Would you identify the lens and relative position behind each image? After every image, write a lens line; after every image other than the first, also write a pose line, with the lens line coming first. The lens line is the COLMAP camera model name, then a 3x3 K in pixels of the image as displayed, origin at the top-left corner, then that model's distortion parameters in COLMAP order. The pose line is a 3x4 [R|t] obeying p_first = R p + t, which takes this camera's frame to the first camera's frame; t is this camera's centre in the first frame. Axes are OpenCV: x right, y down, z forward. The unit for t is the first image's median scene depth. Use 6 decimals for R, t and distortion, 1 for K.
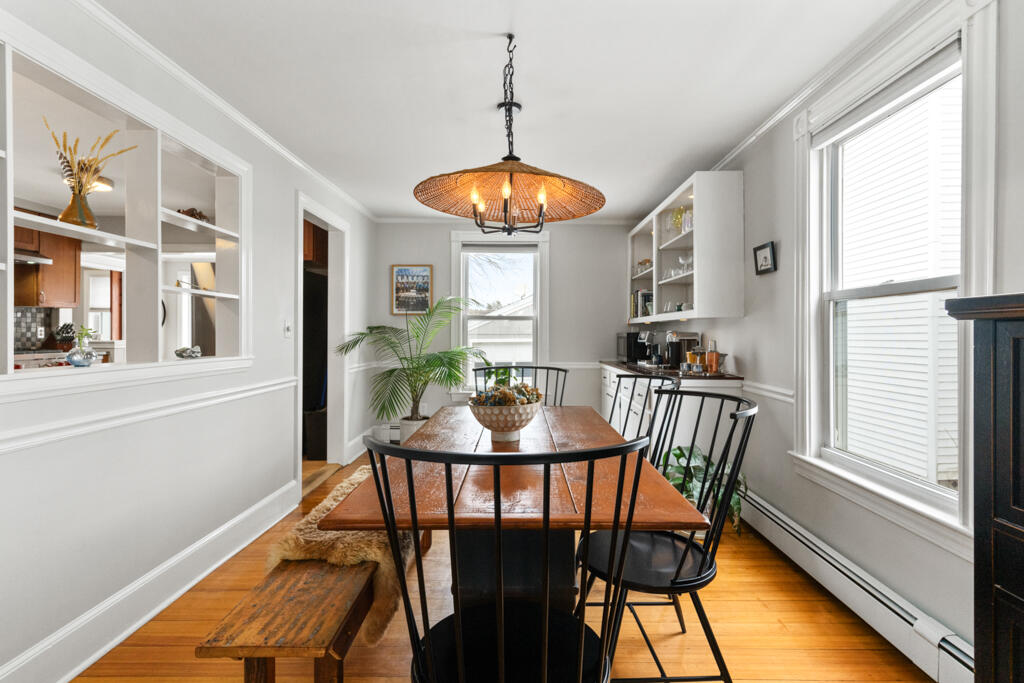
lens RADIAL K [[491.8, 0, 506.8], [0, 491.8, 335.4], [0, 0, 1]] dist [-0.001602, -0.000005]
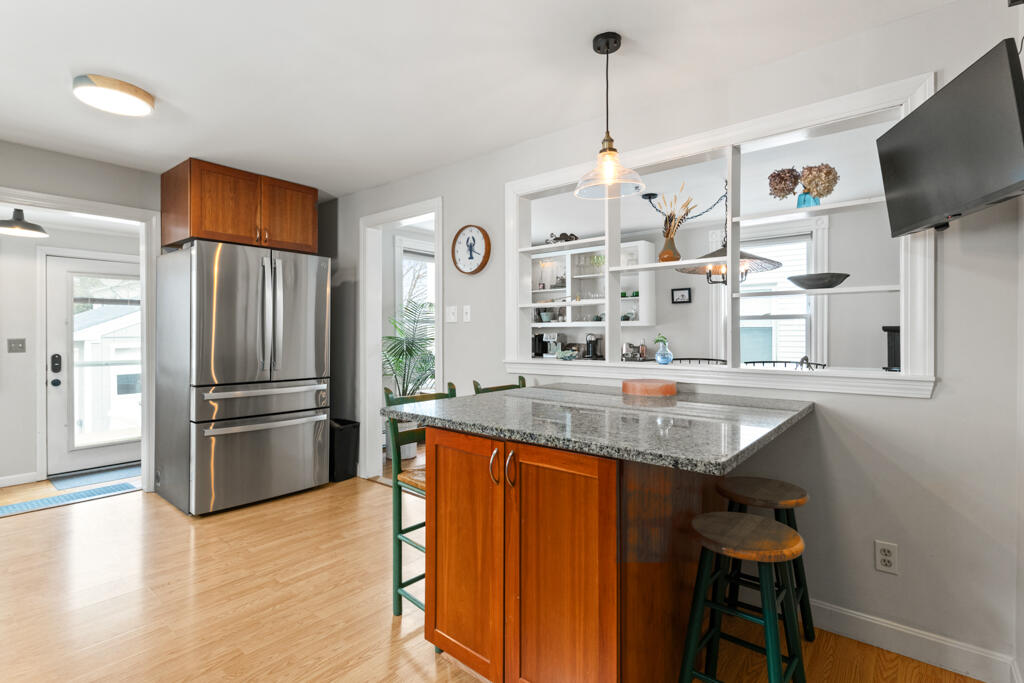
lens RADIAL K [[491.8, 0, 506.8], [0, 491.8, 335.4], [0, 0, 1]] dist [-0.001602, -0.000005]
pose [[0.610406, -0.009727, 0.792029, -1.032146], [0.008972, 0.999945, 0.005366, -0.012735], [-0.792038, 0.003831, 0.610460, 0.266894]]
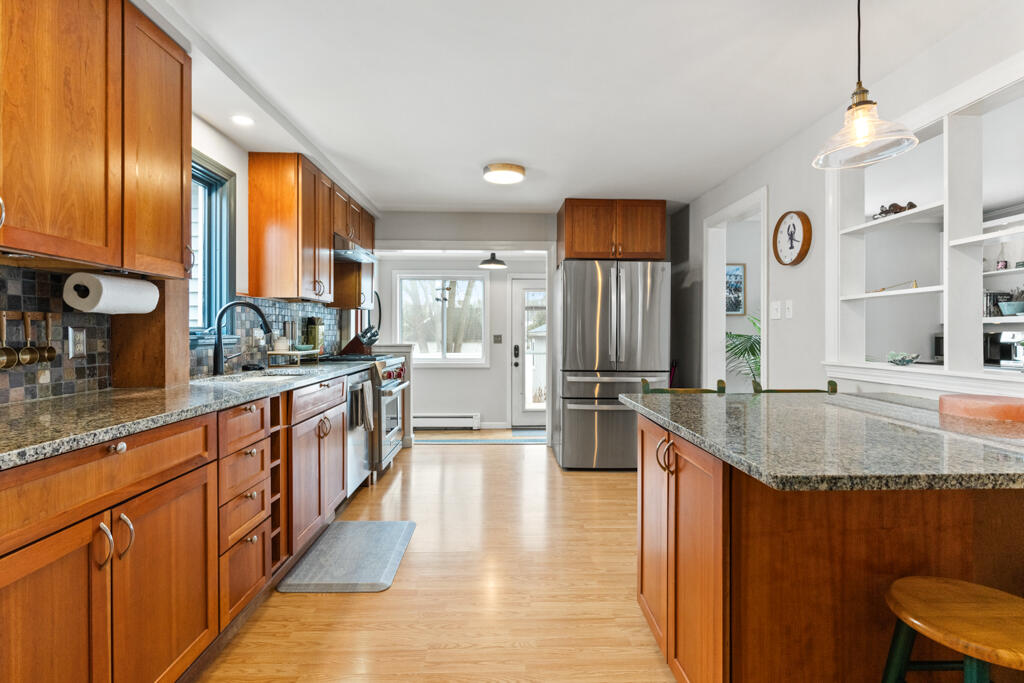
lens RADIAL K [[488.8, 0, 513.8], [0, 488.8, 331.9], [0, 0, 1]] dist [-0.002412, -0.000321]
pose [[0.997749, -0.004799, 0.066887, -0.884109], [0.005170, 0.999972, -0.005375, -0.008879], [-0.066859, 0.005709, 0.997746, 0.105764]]
